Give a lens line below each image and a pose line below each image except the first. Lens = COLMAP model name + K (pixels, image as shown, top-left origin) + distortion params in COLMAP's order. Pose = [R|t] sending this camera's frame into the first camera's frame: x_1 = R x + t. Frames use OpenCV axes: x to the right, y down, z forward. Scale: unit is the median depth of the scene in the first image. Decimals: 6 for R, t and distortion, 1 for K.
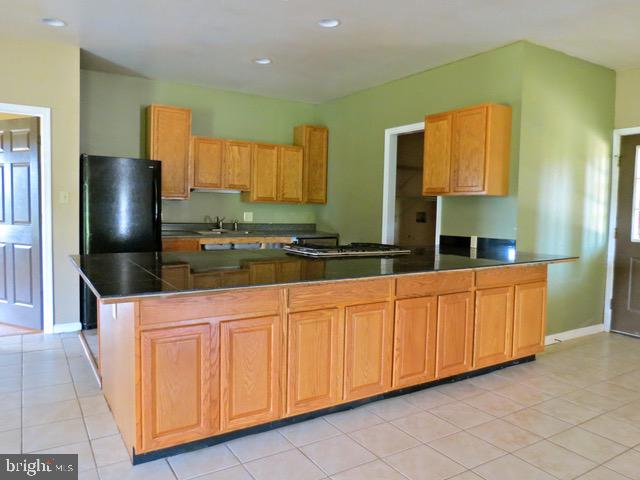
lens RADIAL K [[458.4, 0, 319.5], [0, 458.4, 241.0], [0, 0, 1]] dist [0.233824, 0.000771]
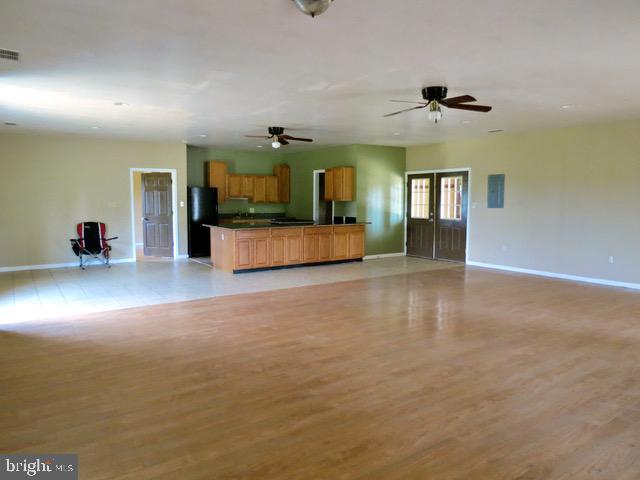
lens RADIAL K [[458.4, 0, 319.5], [0, 458.4, 241.0], [0, 0, 1]] dist [0.233824, 0.000771]
pose [[0.999307, -0.022669, 0.029511, 0.098164], [0.022045, 0.999530, 0.021309, 0.056839], [-0.029980, -0.020643, 0.999337, -1.261237]]
